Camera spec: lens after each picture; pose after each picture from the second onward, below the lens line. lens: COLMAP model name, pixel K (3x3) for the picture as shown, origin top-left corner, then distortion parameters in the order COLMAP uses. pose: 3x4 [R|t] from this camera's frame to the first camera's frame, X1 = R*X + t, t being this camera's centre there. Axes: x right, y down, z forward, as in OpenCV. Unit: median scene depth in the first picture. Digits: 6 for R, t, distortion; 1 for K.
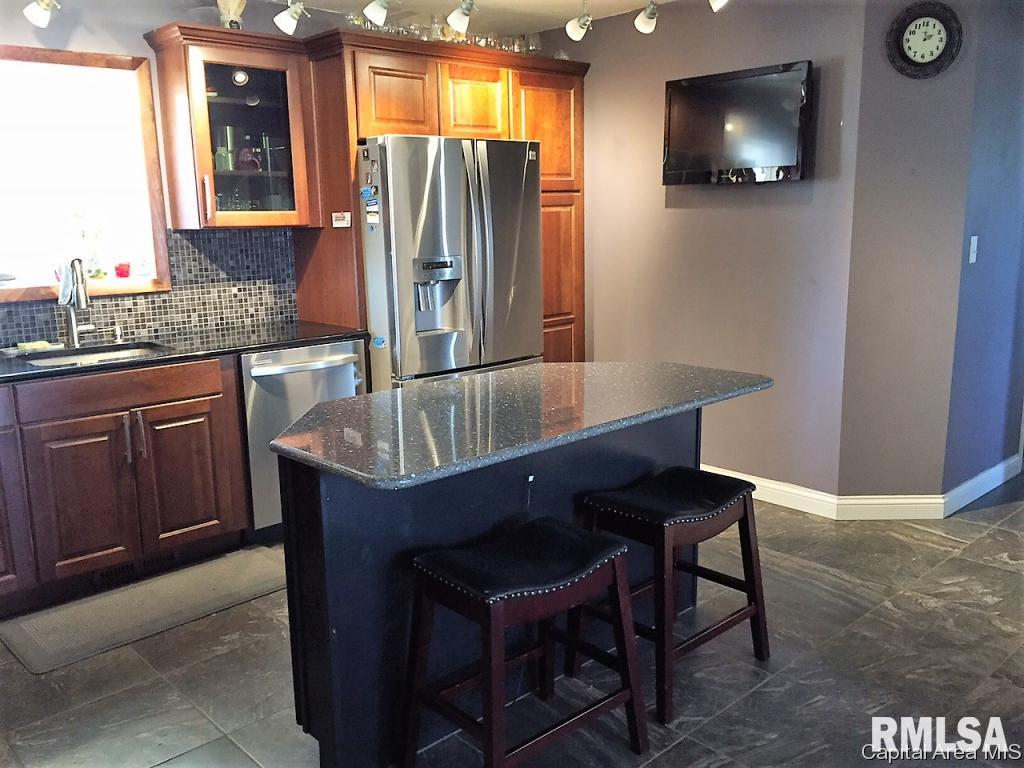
lens RADIAL K [[875.9, 0, 514.8], [0, 875.9, 381.5], [0, 0, 1]] dist [0.017047, -0.007363]
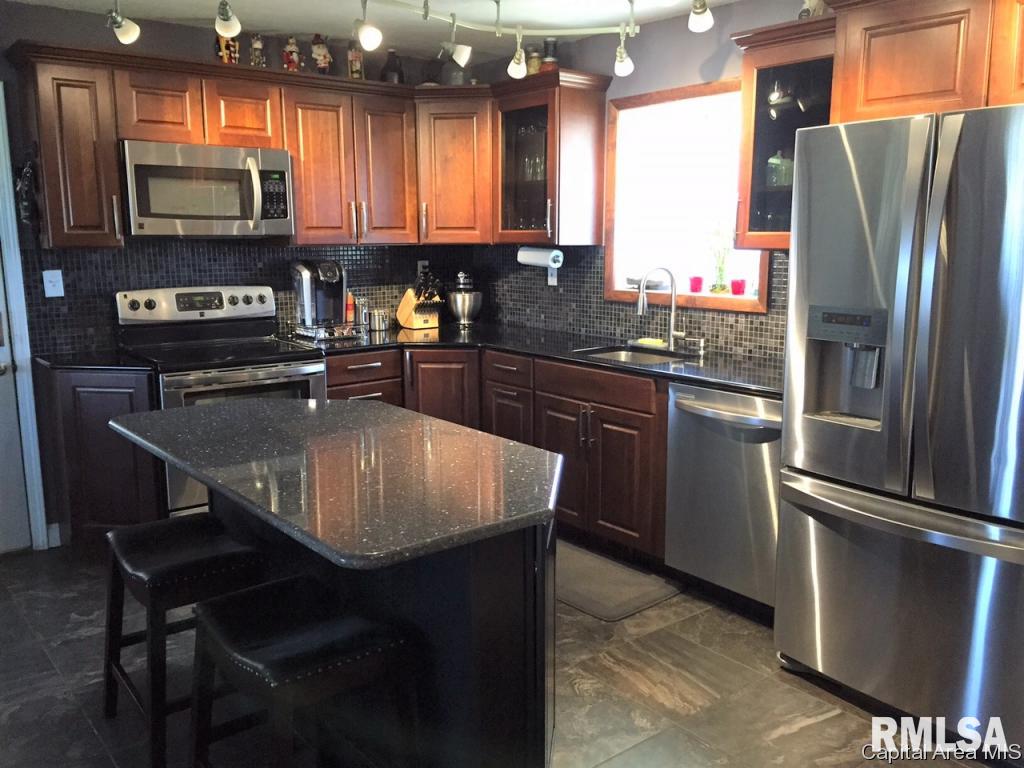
lens RADIAL K [[875.9, 0, 514.7], [0, 875.9, 387.0], [0, 0, 1]] dist [0.017047, -0.007363]
pose [[-0.065830, 0.187135, -0.980126, 0.583789], [-0.195239, 0.960855, 0.196569, -0.163028], [0.978544, 0.204299, -0.026718, 0.786859]]
